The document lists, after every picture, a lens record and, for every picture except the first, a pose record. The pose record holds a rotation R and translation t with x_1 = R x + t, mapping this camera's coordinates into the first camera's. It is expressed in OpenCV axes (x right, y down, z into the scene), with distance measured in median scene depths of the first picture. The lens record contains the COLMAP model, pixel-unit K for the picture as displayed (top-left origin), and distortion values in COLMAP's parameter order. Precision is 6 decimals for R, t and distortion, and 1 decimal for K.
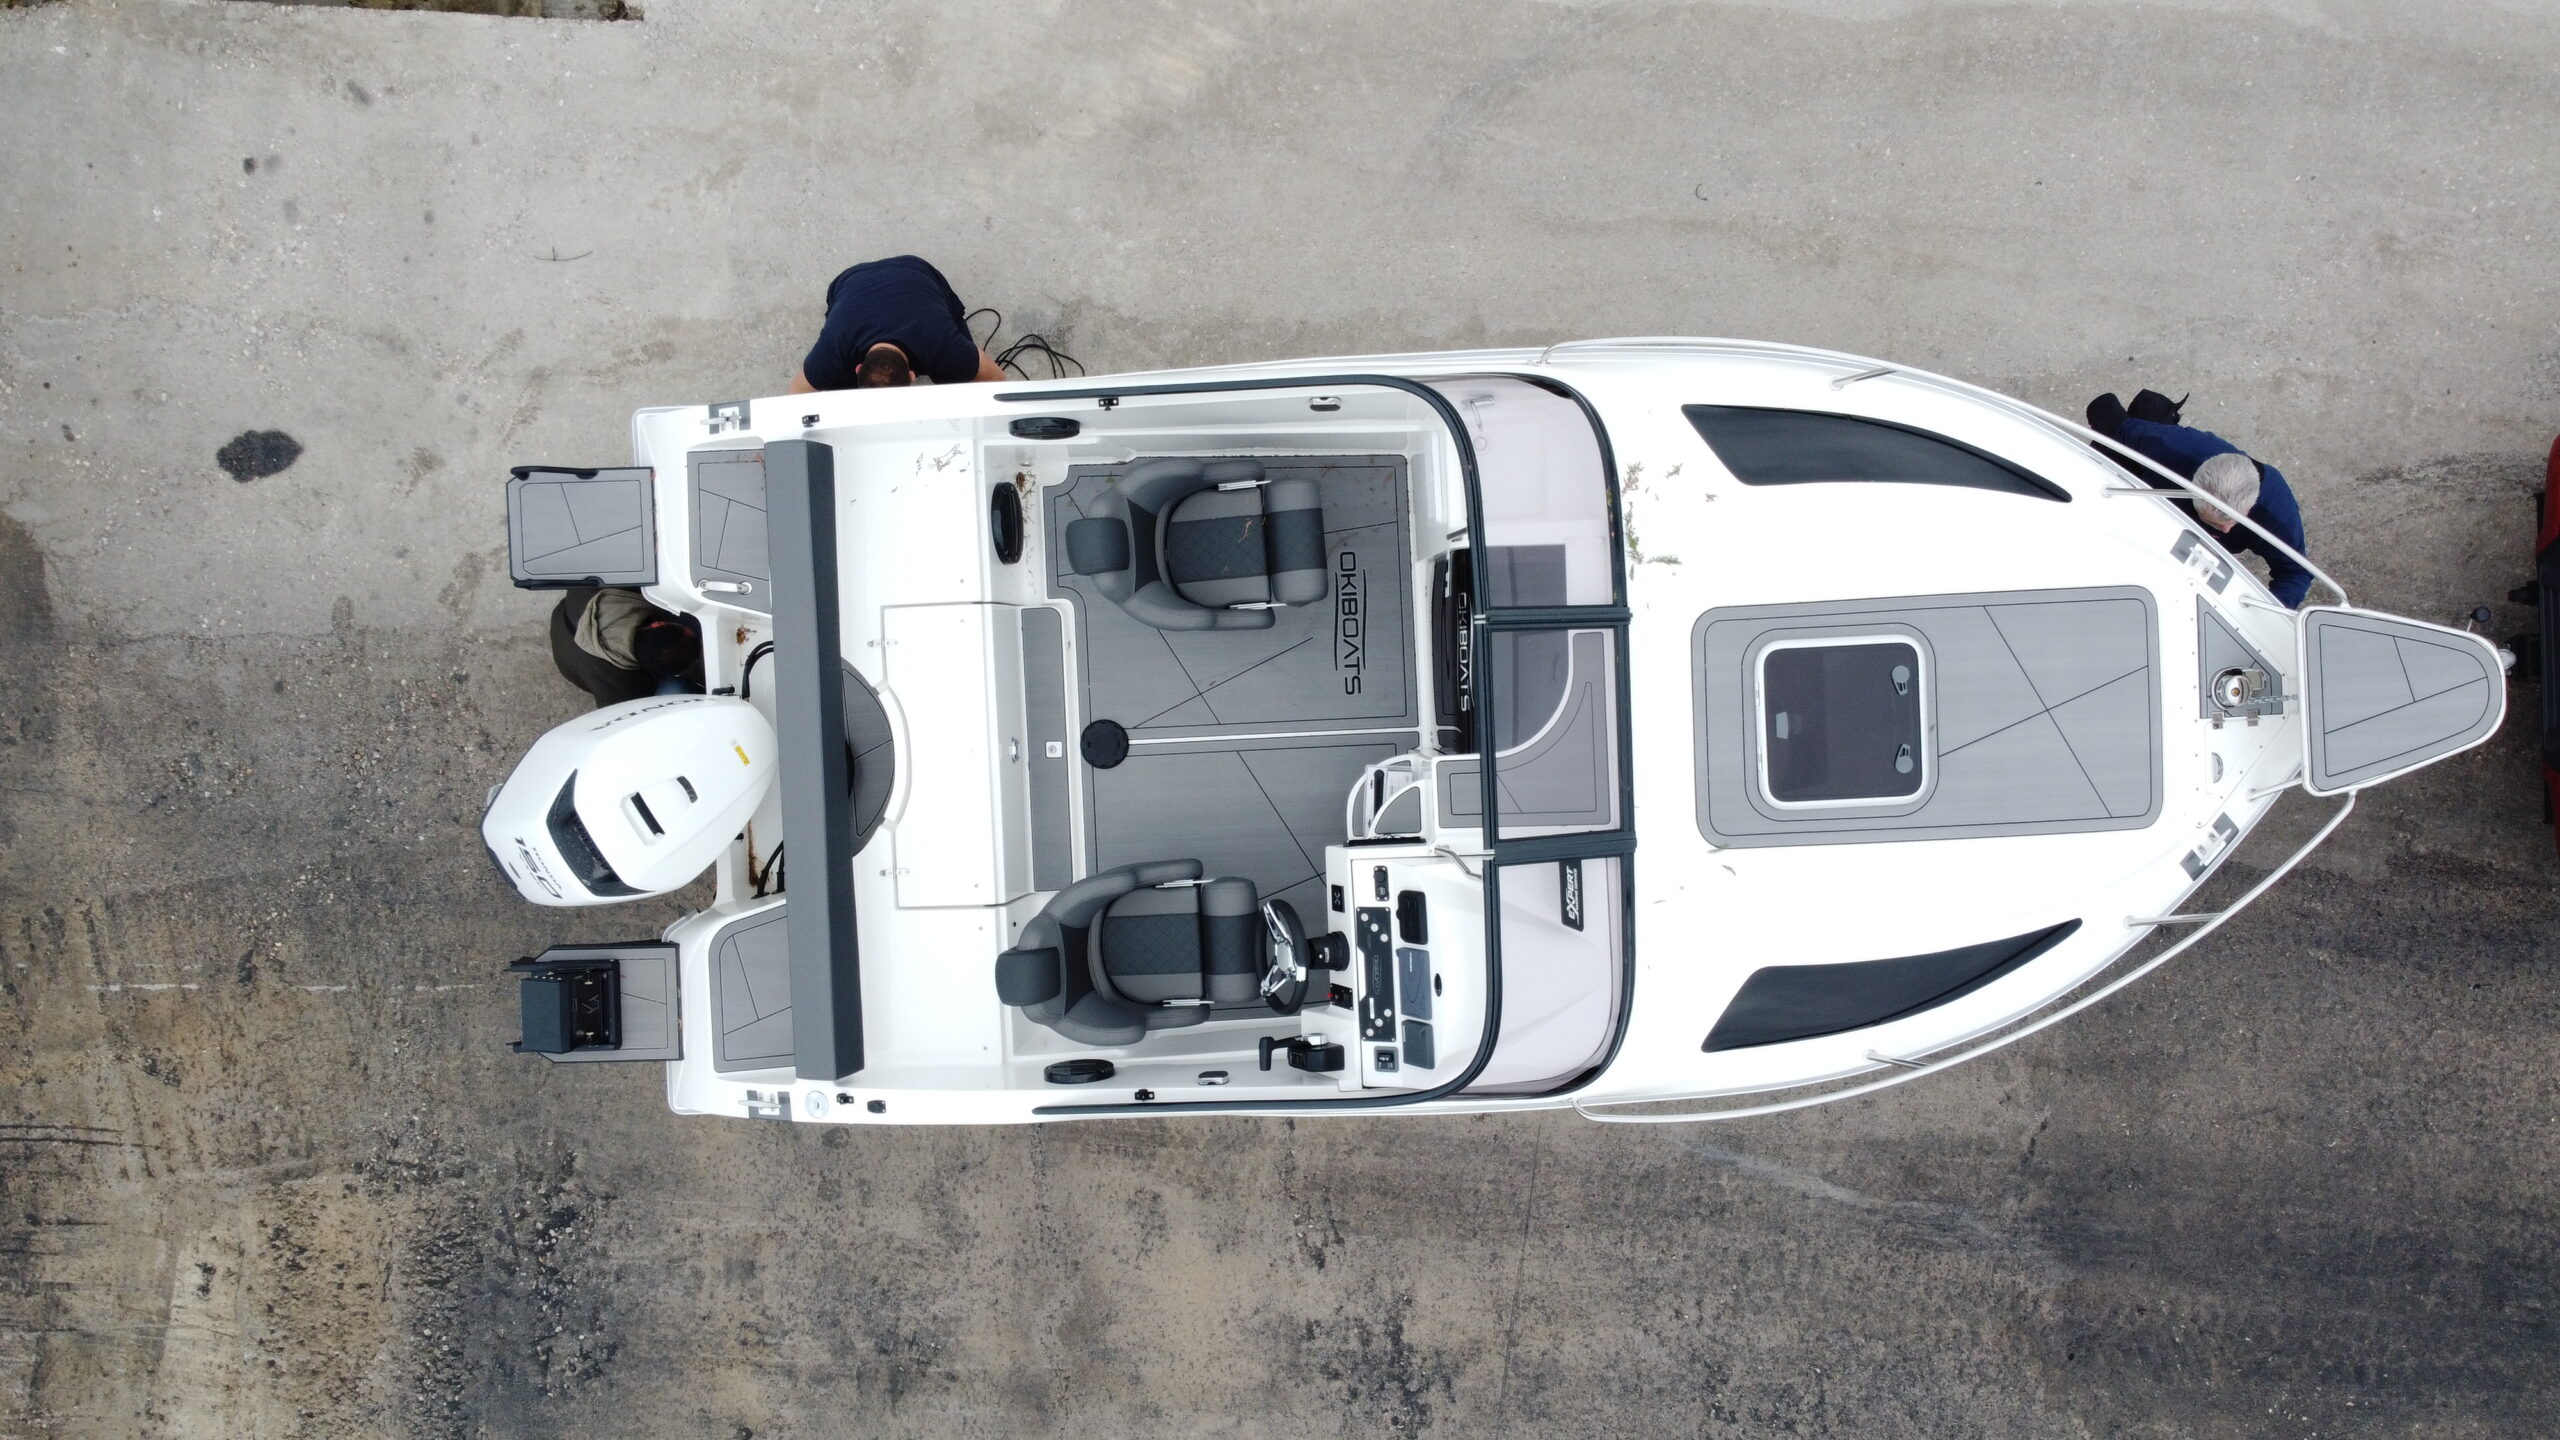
lens RADIAL K [[1937.0, 0, 1283.0], [0, 1937.0, 737.0], [0, 0, 1]] dist [0.003709, -0.000494]
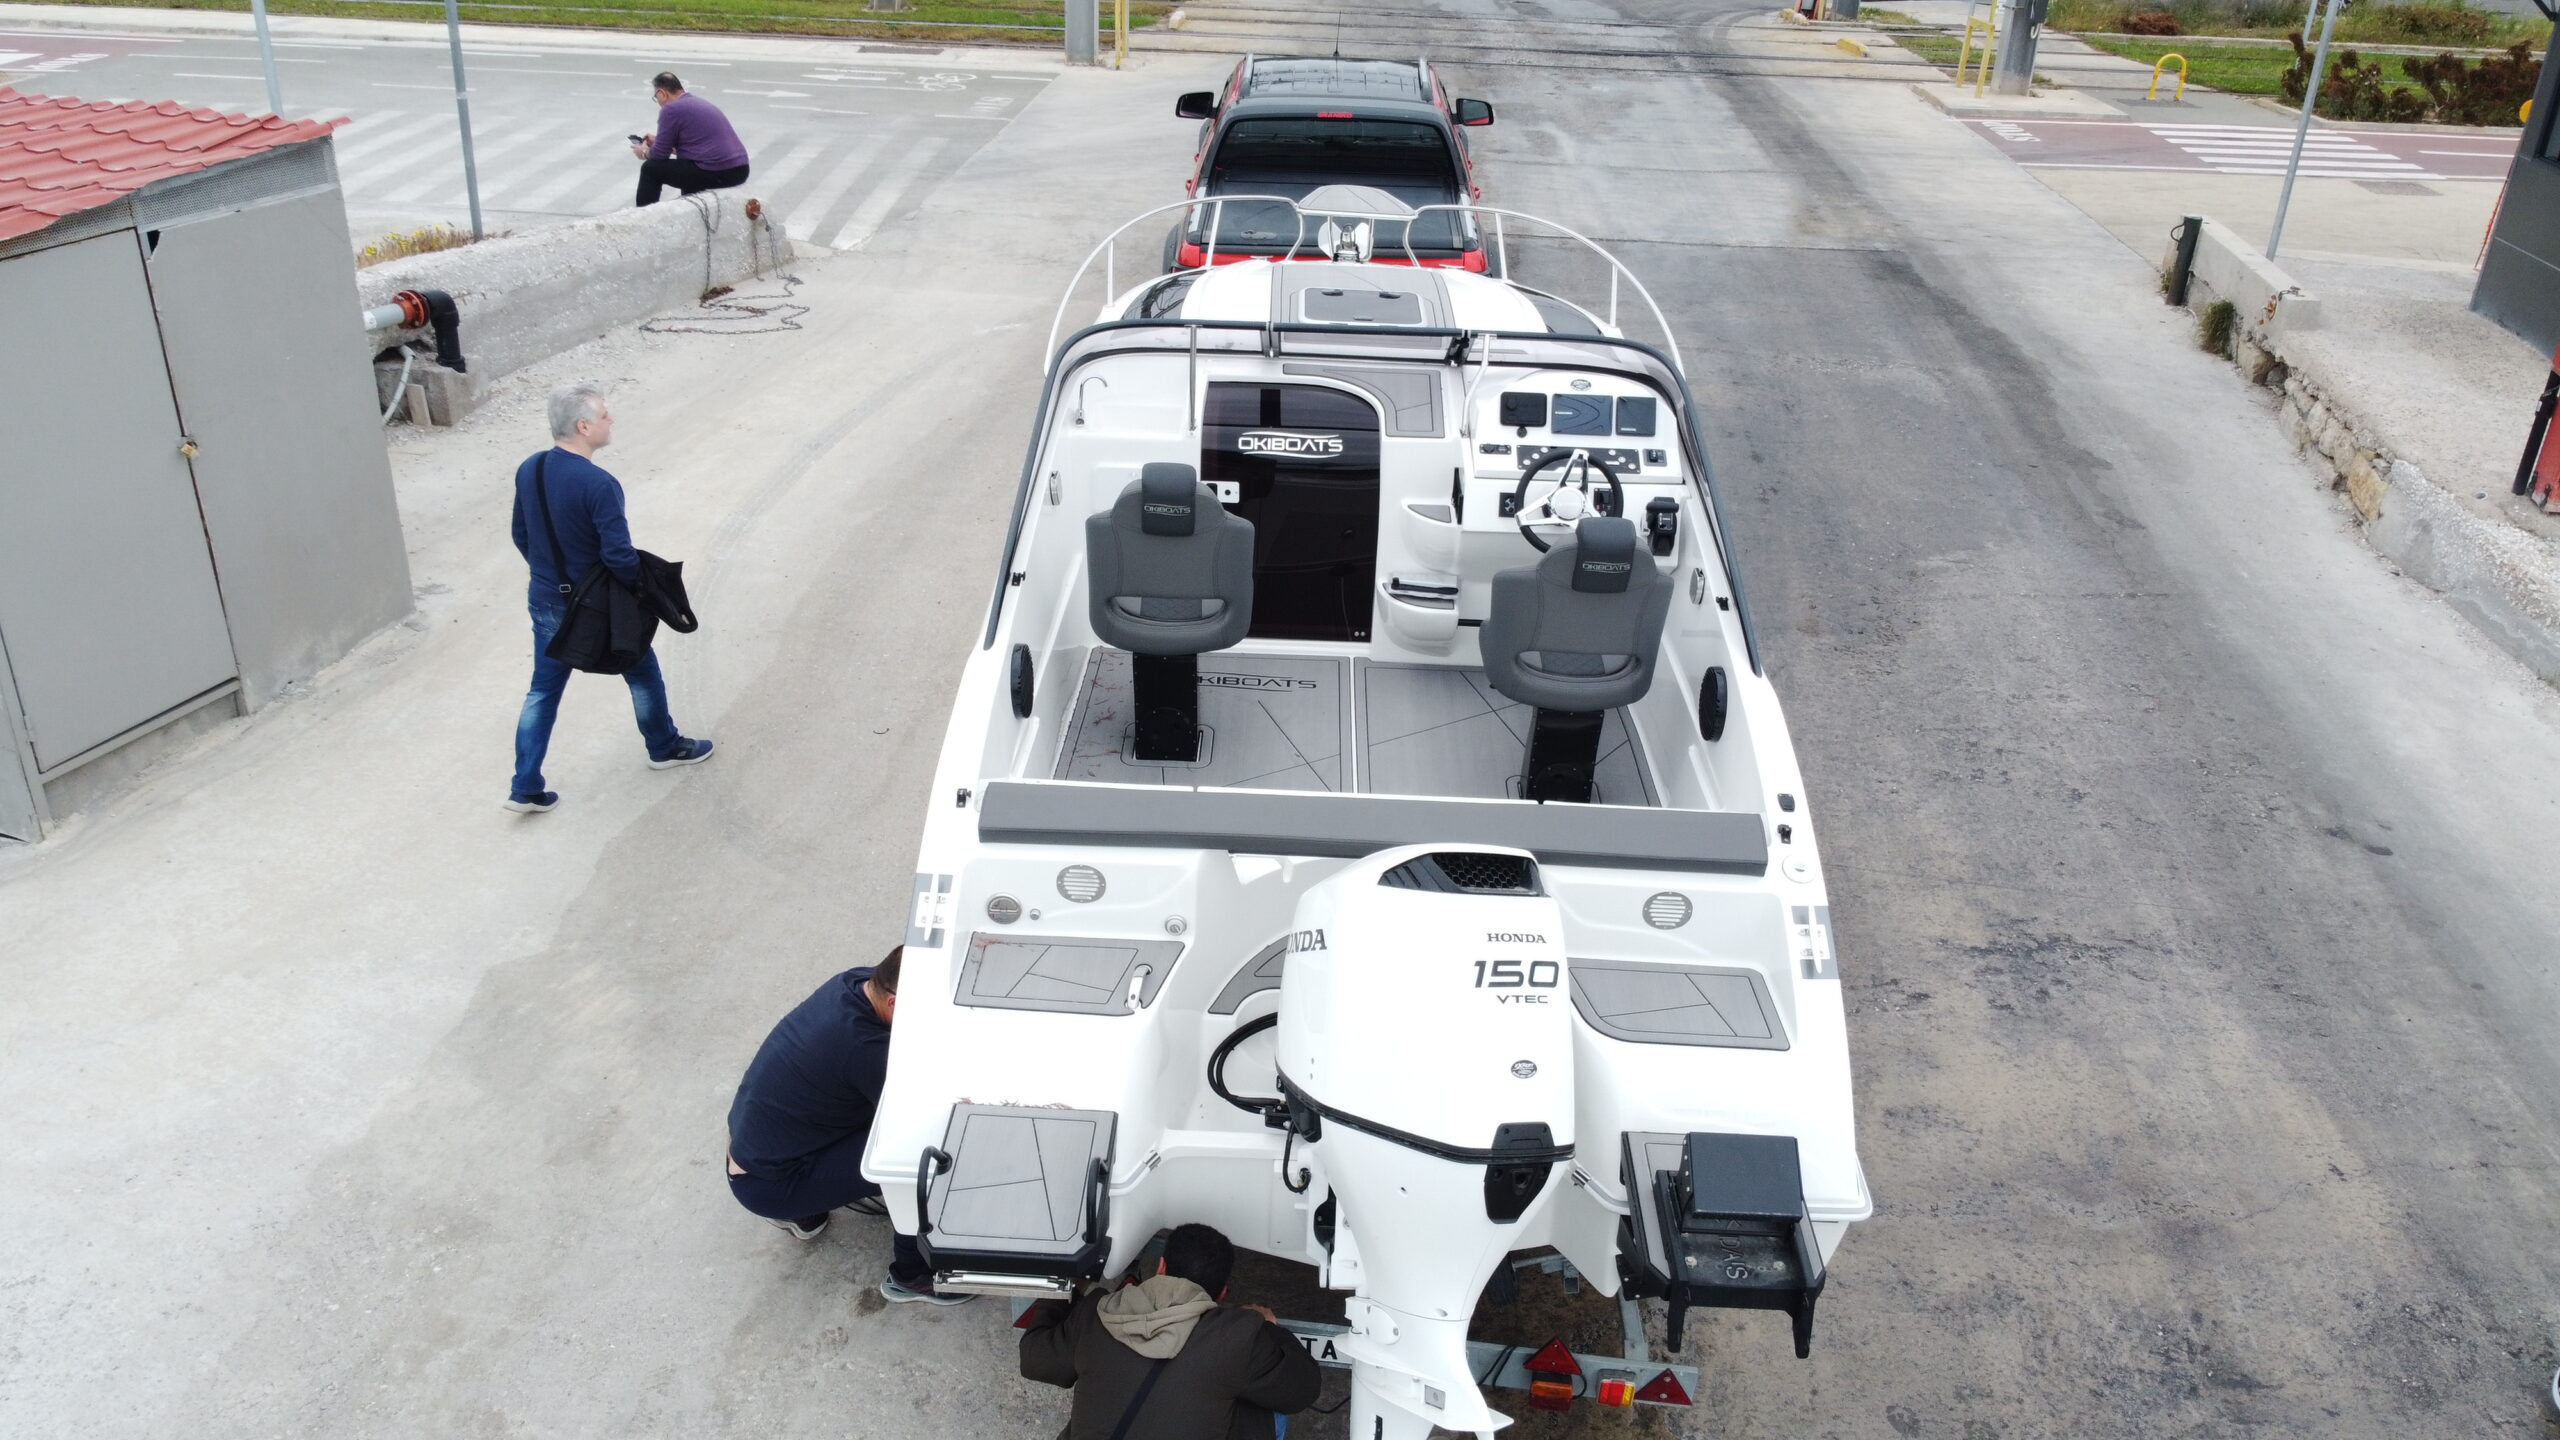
lens RADIAL K [[1953.2, 0, 1280.0], [0, 1953.2, 720.0], [0, 0, 1]] dist [-0.003338, 0.001737]
pose [[0.062372, -0.463720, 0.883784, -1.011295], [0.998040, 0.033527, -0.052844, 0.016257], [-0.005126, 0.885347, 0.464902, 0.611943]]
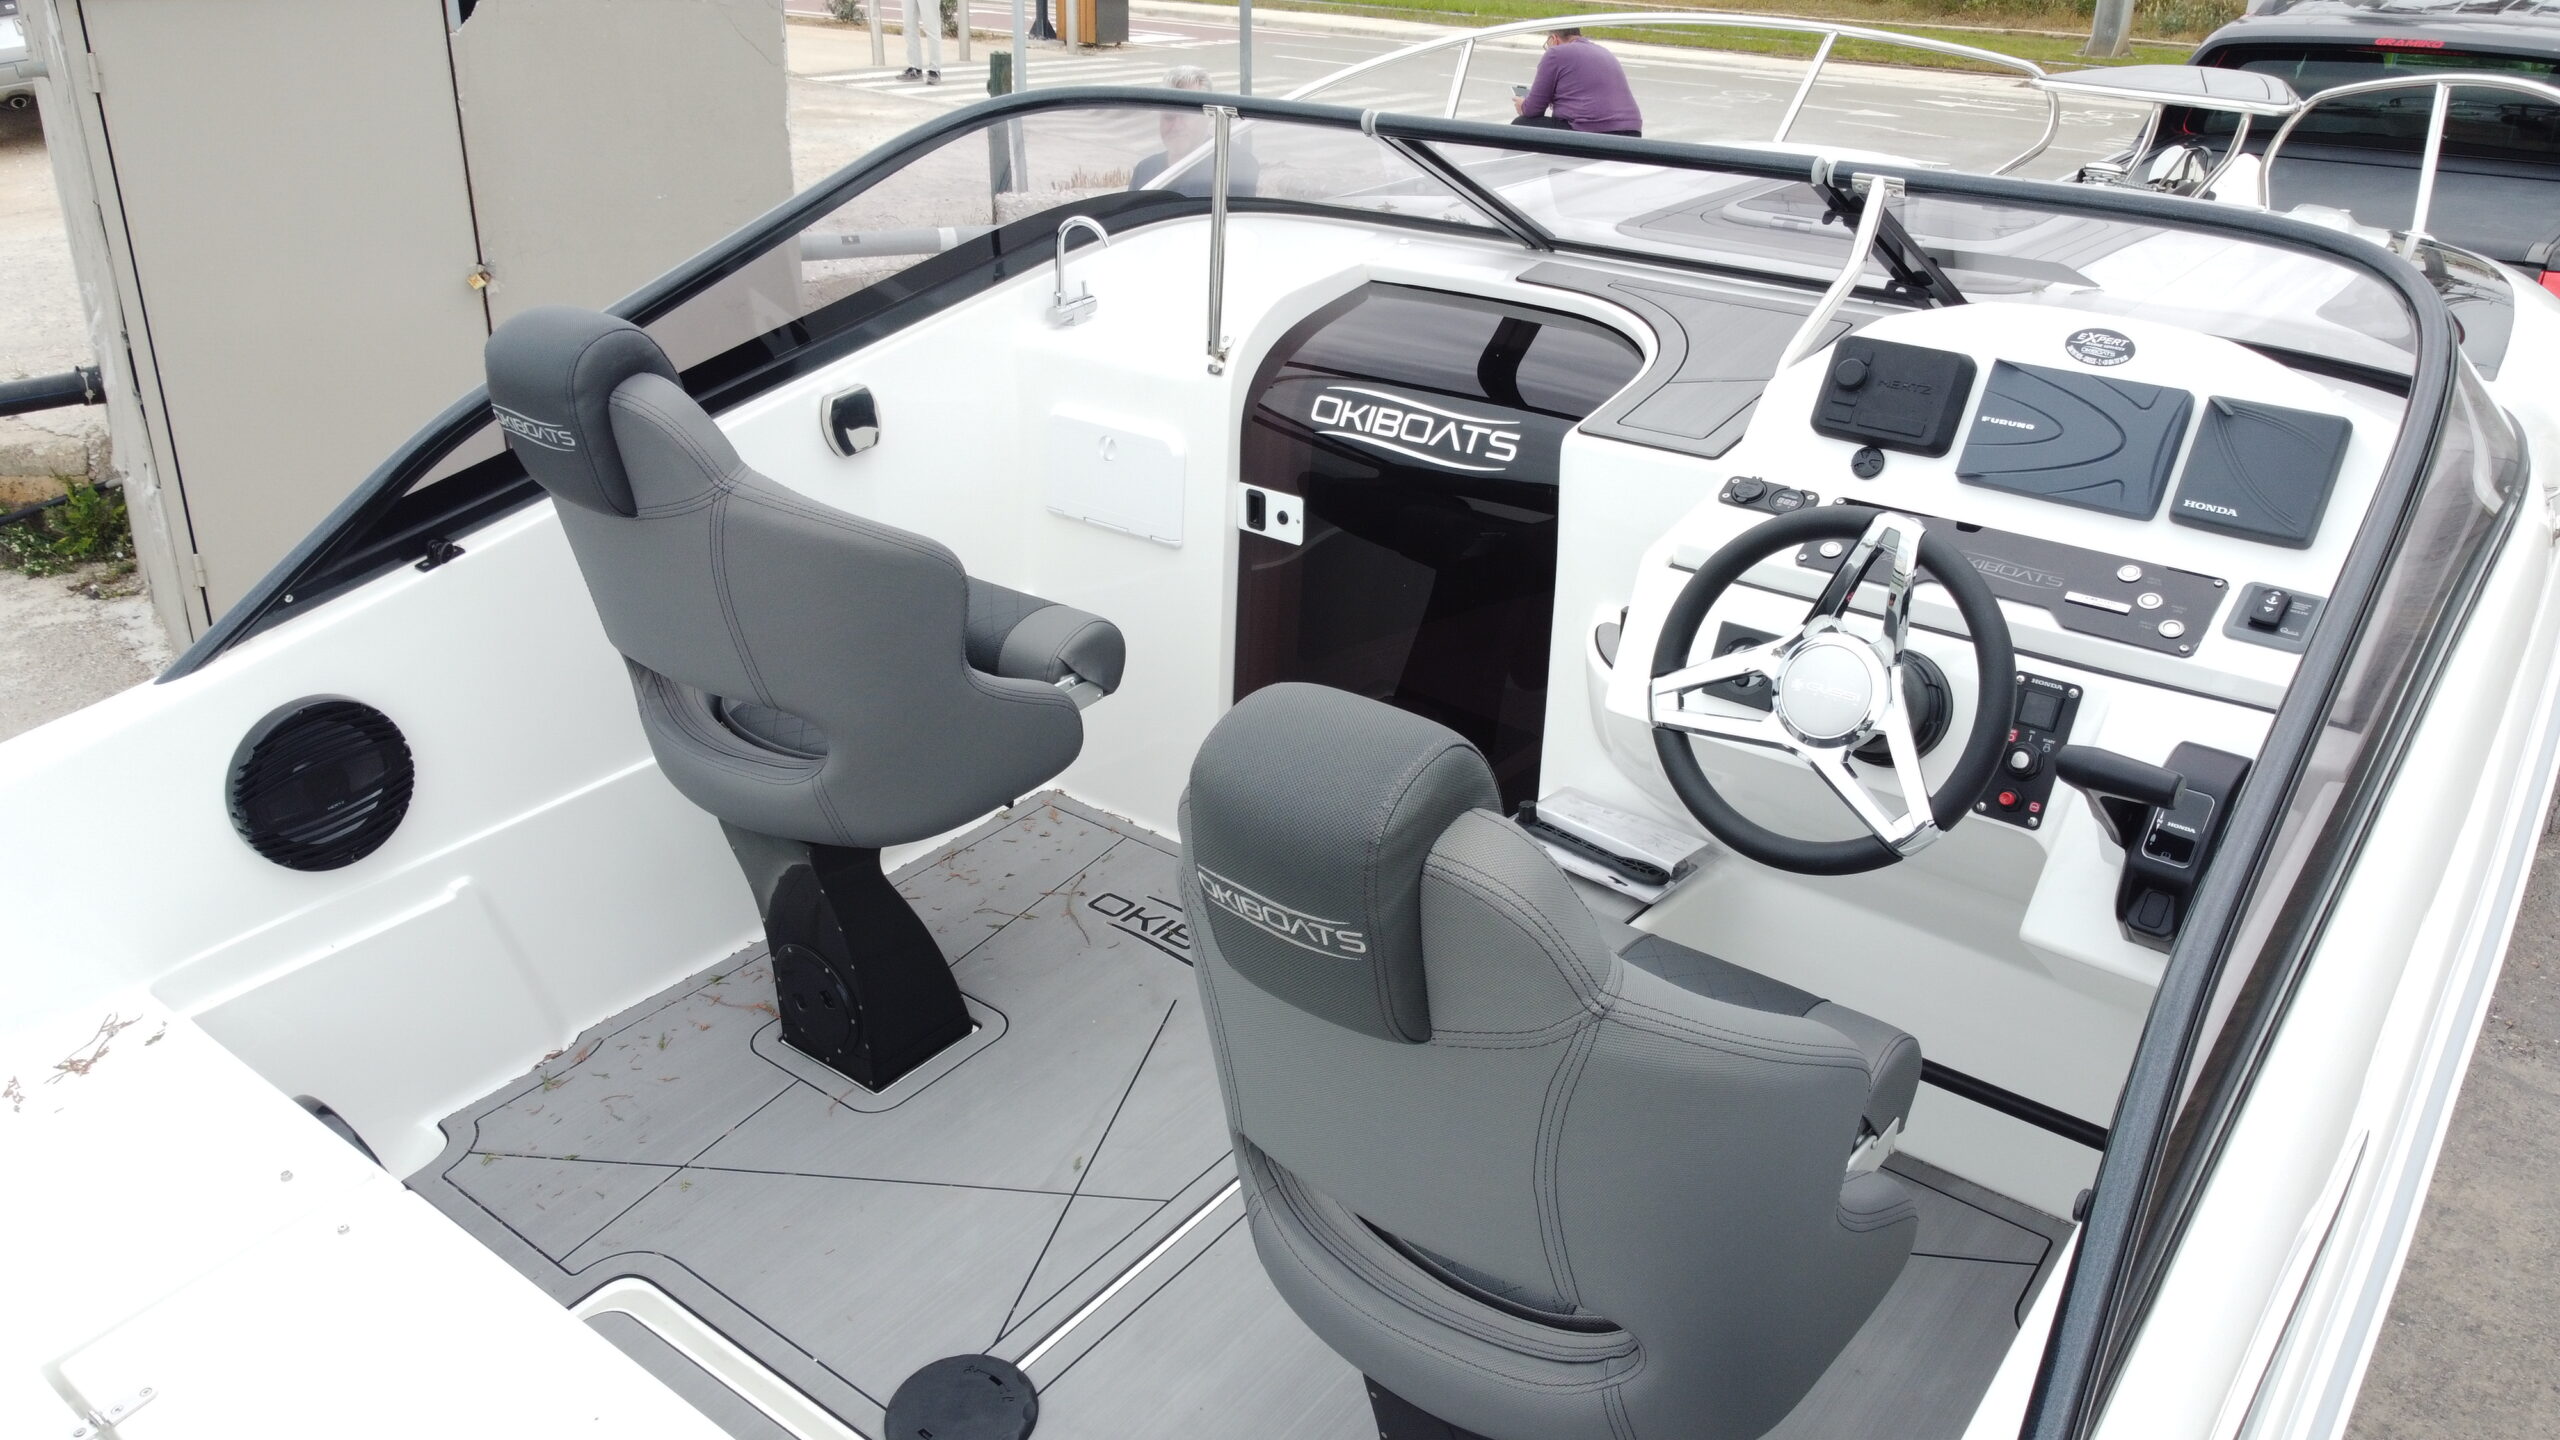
lens RADIAL K [[1937.0, 0, 1283.0], [0, 1937.0, 737.0], [0, 0, 1]] dist [0.003709, -0.000494]
pose [[0.662196, -0.318144, 0.678439, -0.275780], [0.749161, 0.261830, -0.608443, 0.241803], [0.015937, 0.911169, 0.411724, 0.879928]]
